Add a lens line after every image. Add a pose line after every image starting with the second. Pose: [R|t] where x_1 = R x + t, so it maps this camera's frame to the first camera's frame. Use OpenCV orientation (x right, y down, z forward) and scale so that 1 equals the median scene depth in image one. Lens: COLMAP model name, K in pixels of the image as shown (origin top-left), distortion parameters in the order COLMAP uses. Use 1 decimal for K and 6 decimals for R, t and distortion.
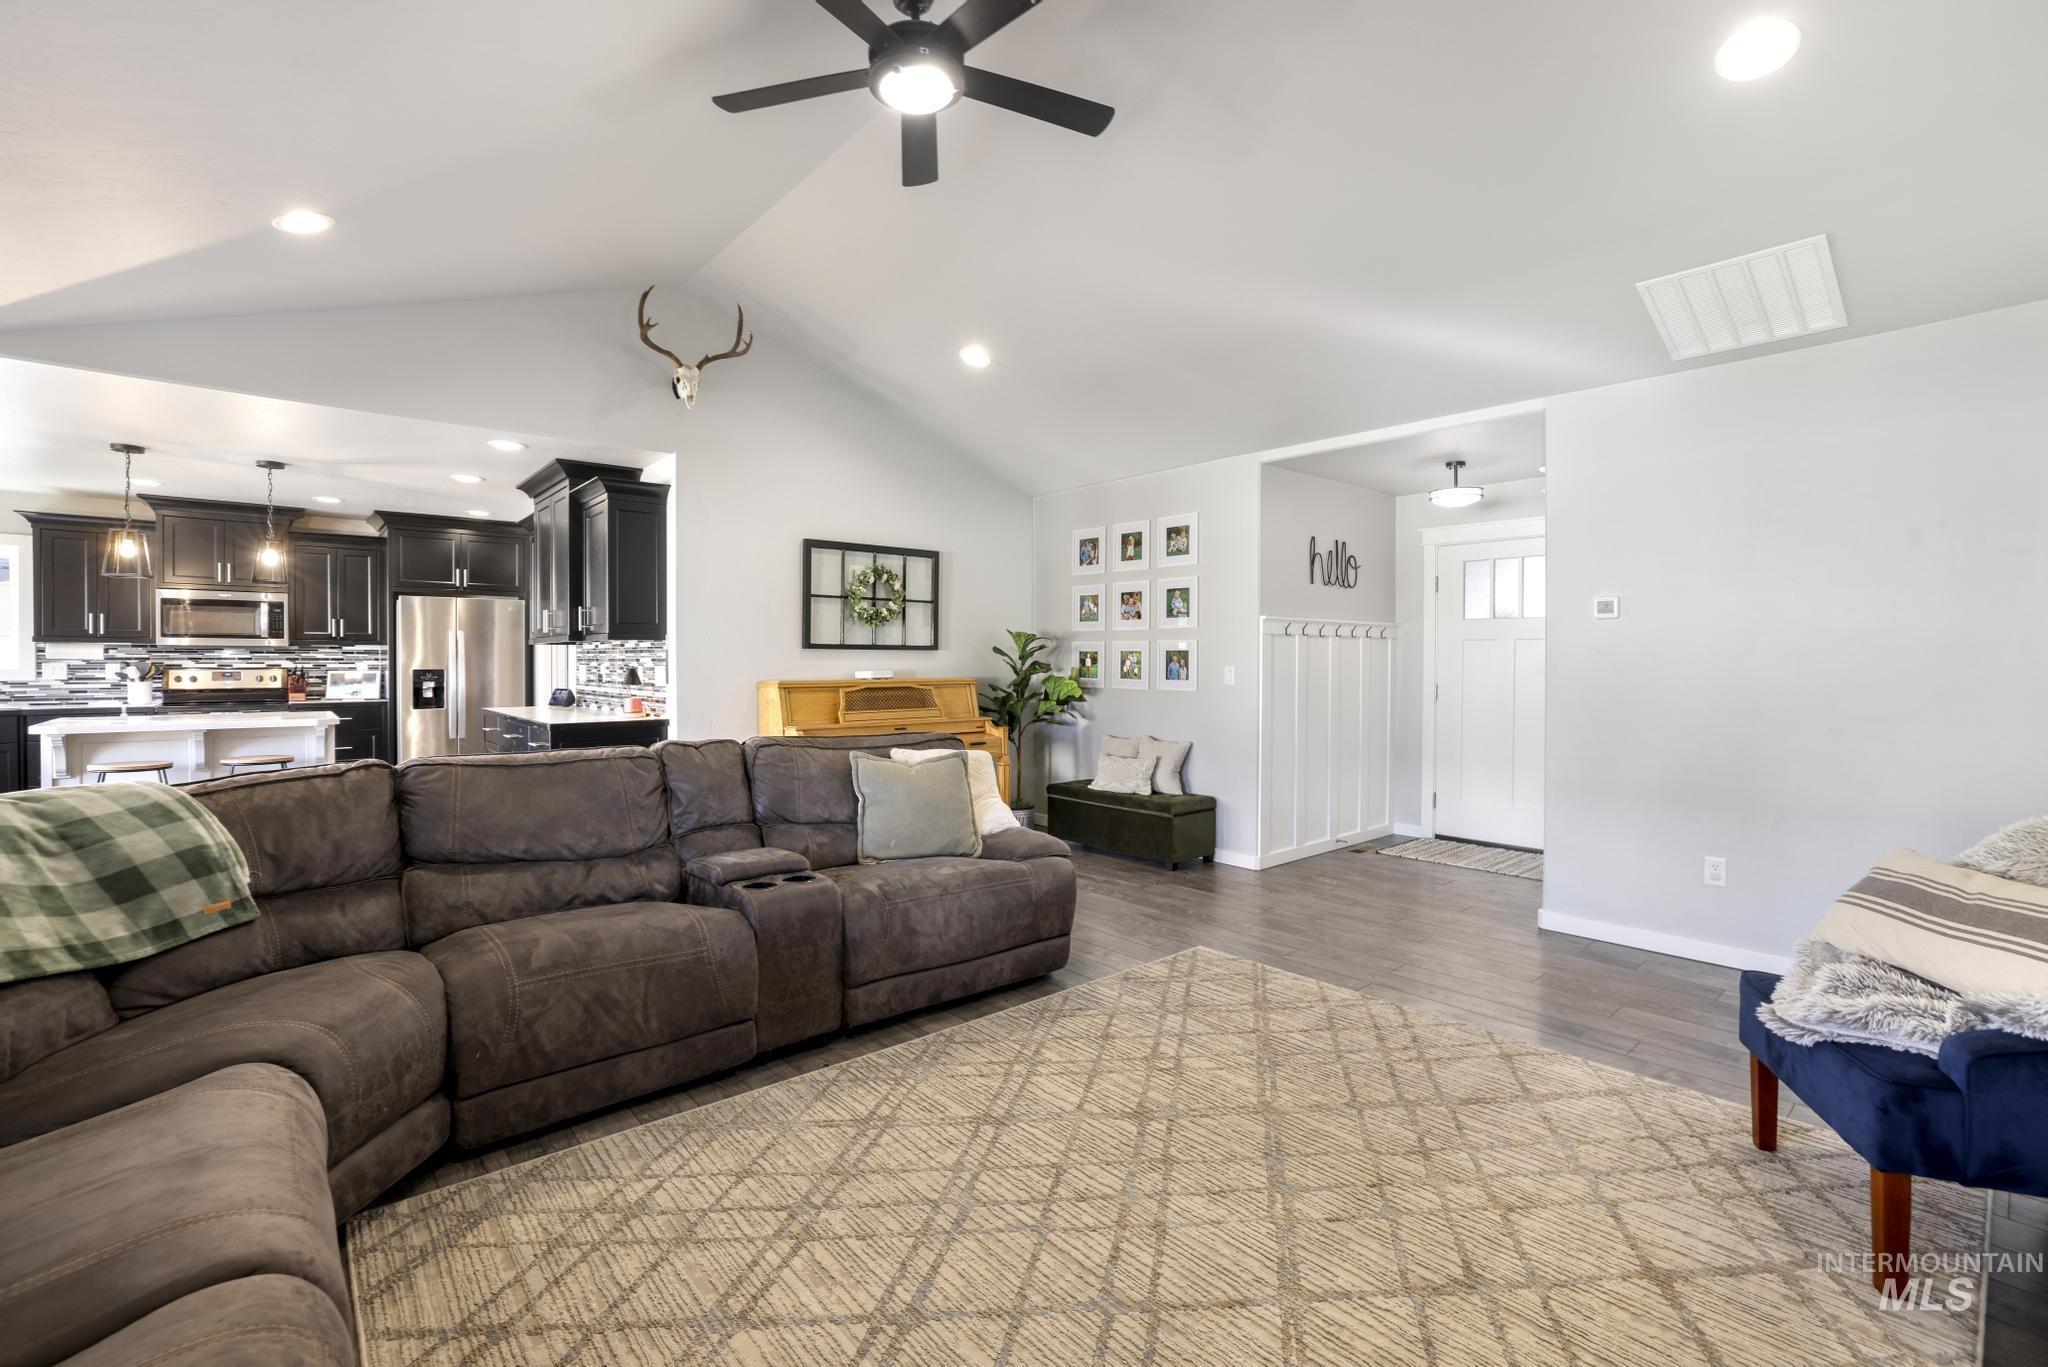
lens RADIAL K [[909.2, 0, 1027.0], [0, 909.2, 669.7], [0, 0, 1]] dist [-0.041608, 0.012154]
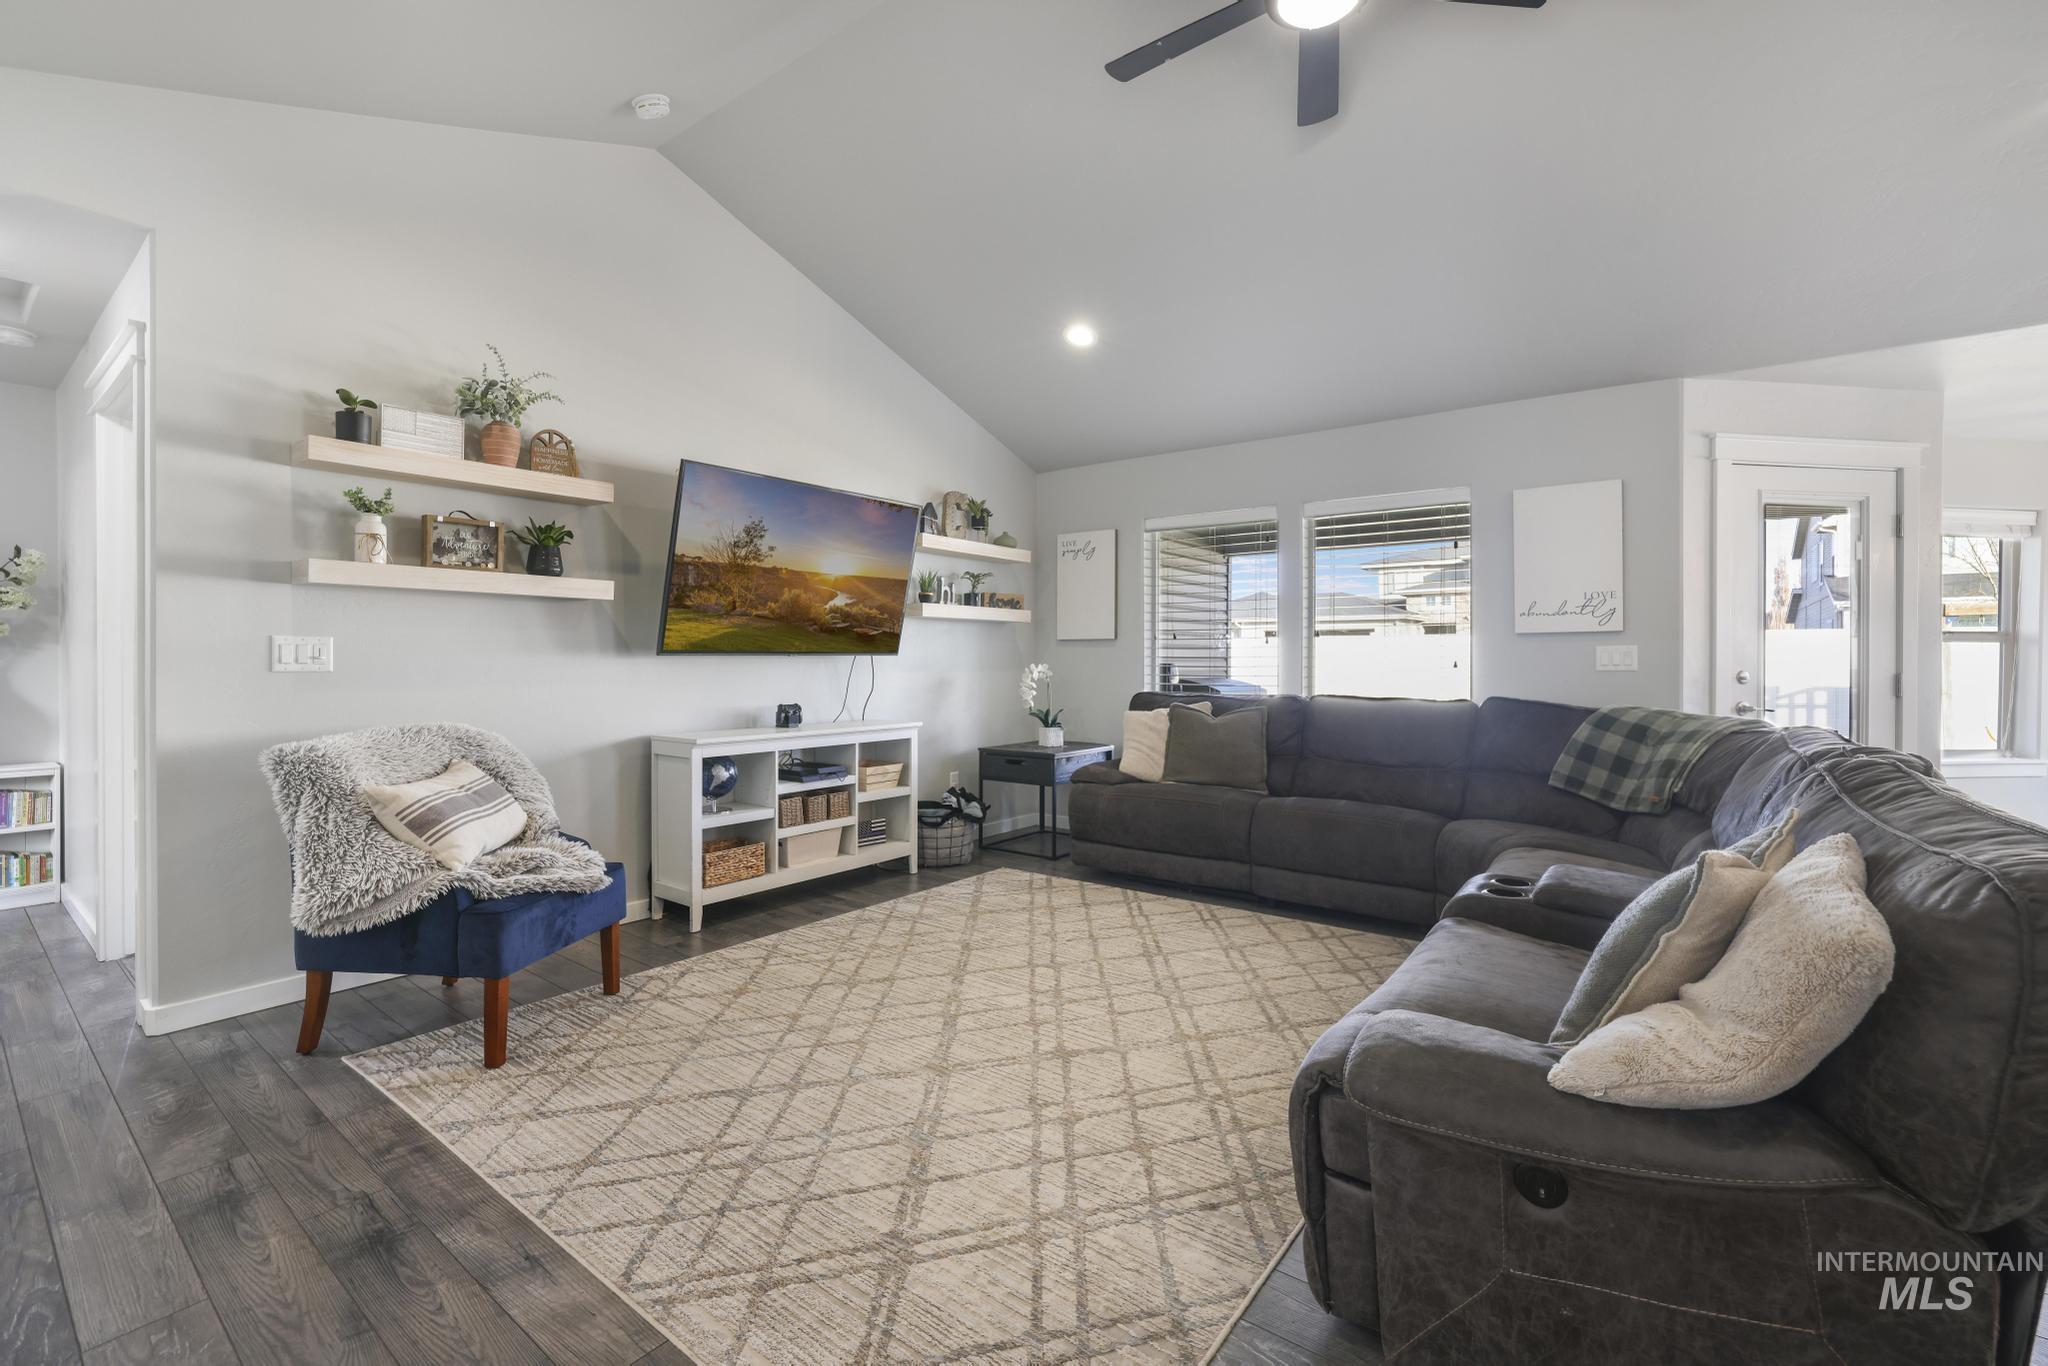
lens RADIAL K [[909.2, 0, 1014.7], [0, 909.2, 657.5], [0, 0, 1]] dist [-0.041608, 0.012154]
pose [[-0.980265, -0.005882, -0.197603, 0.158448], [-0.007667, 0.999936, 0.008268, 0.008876], [0.197542, 0.009620, -0.980247, 0.811221]]
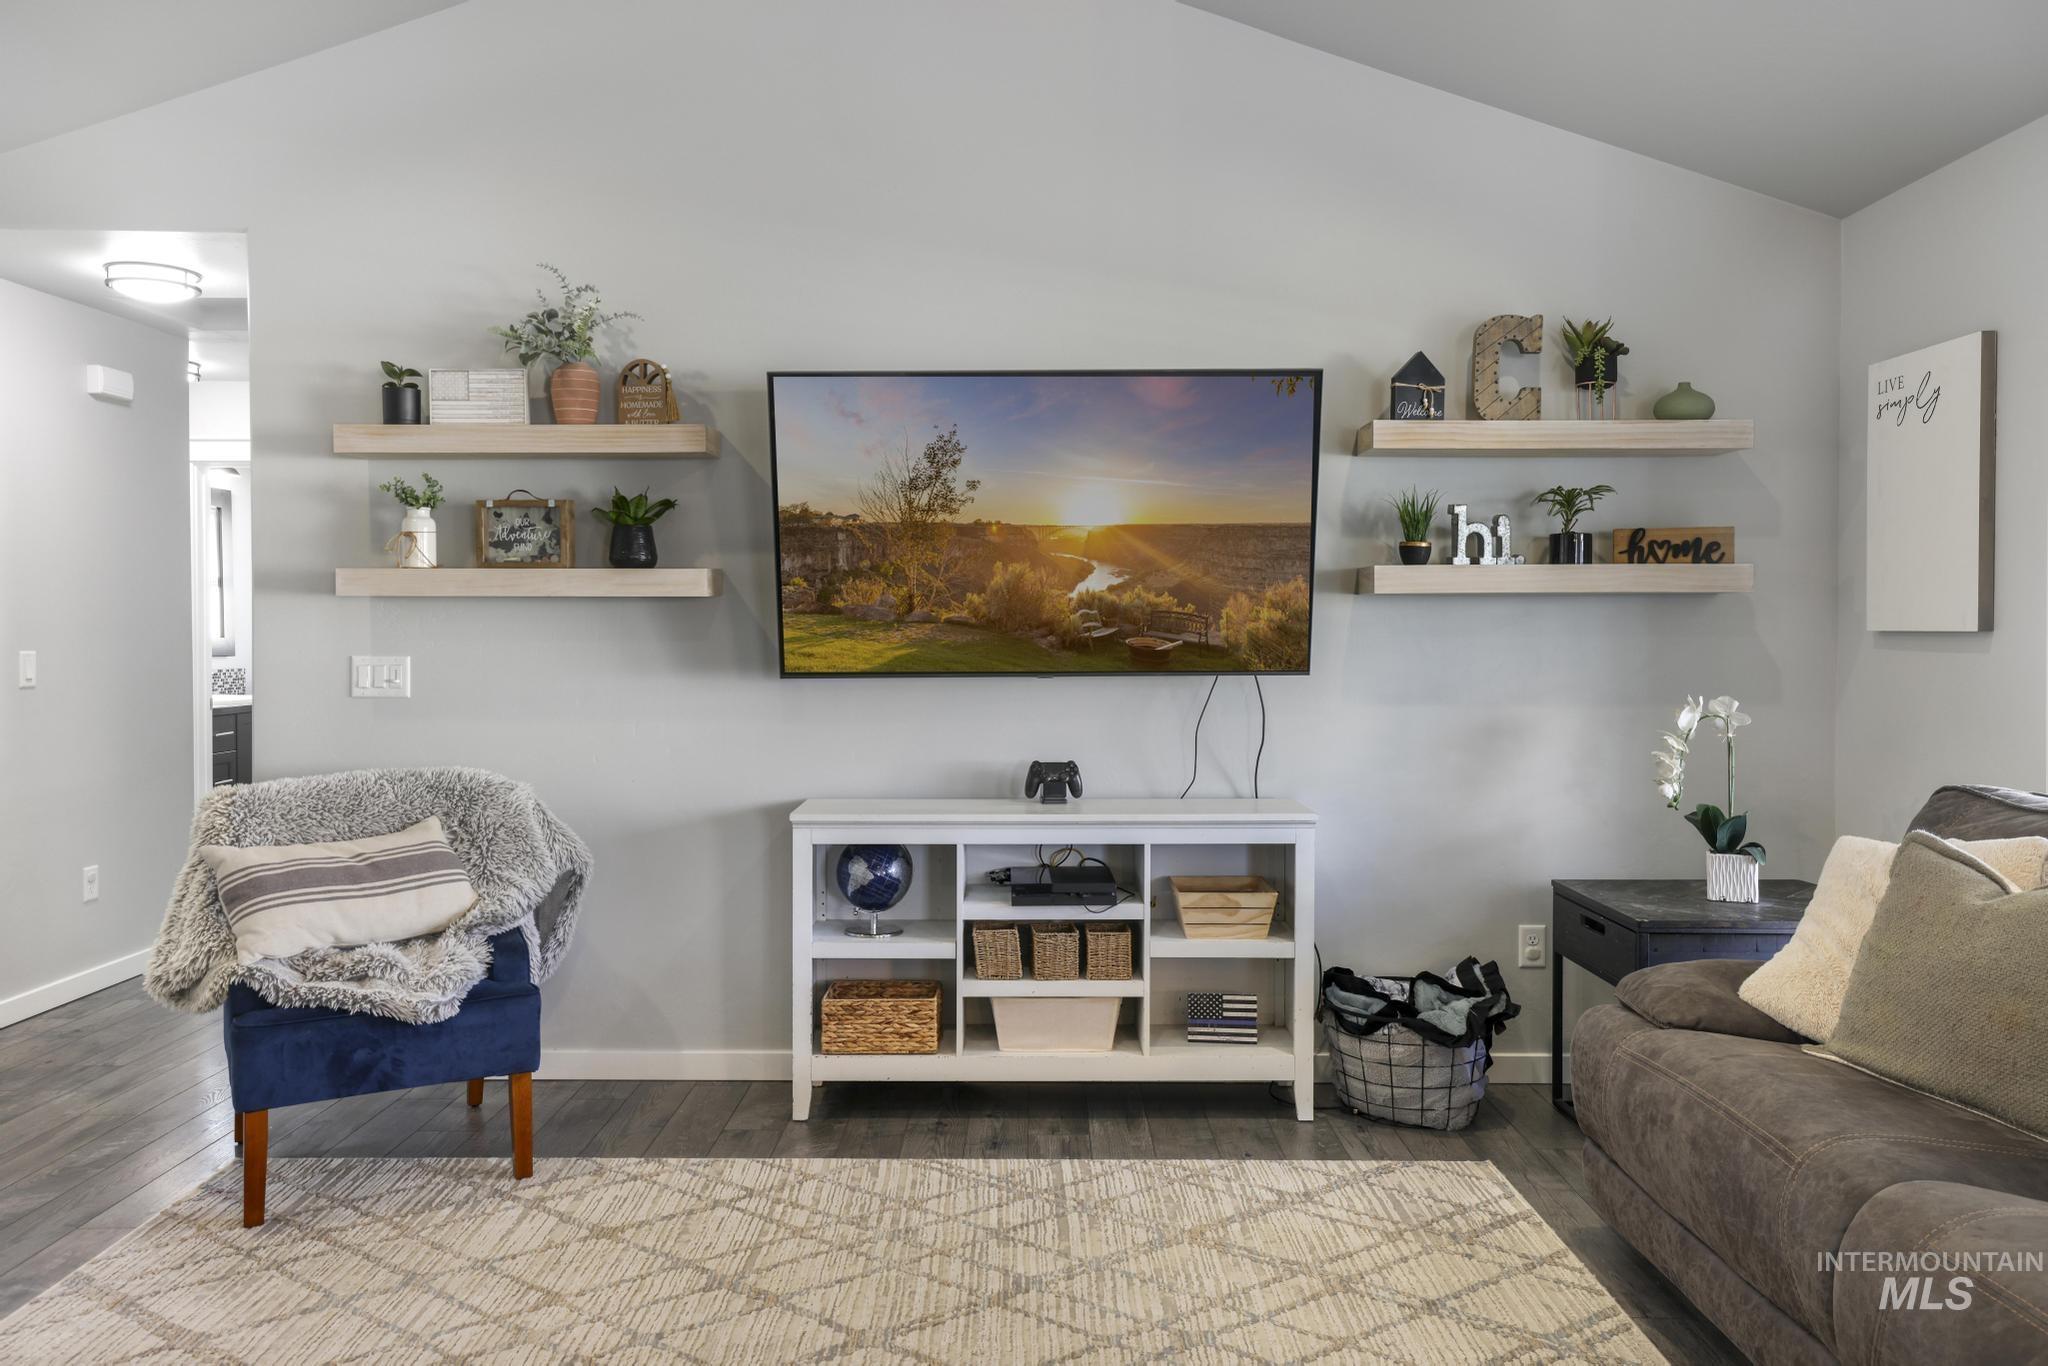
lens RADIAL K [[1463.1, 0, 1004.5], [0, 1463.1, 637.9], [0, 0, 1]] dist [-0.000719, 0.037881]
pose [[-0.742979, -0.004863, 0.669297, -0.232590], [0.006292, 0.999879, 0.014251, -0.012488], [-0.669285, 0.014799, -0.742859, 0.574971]]
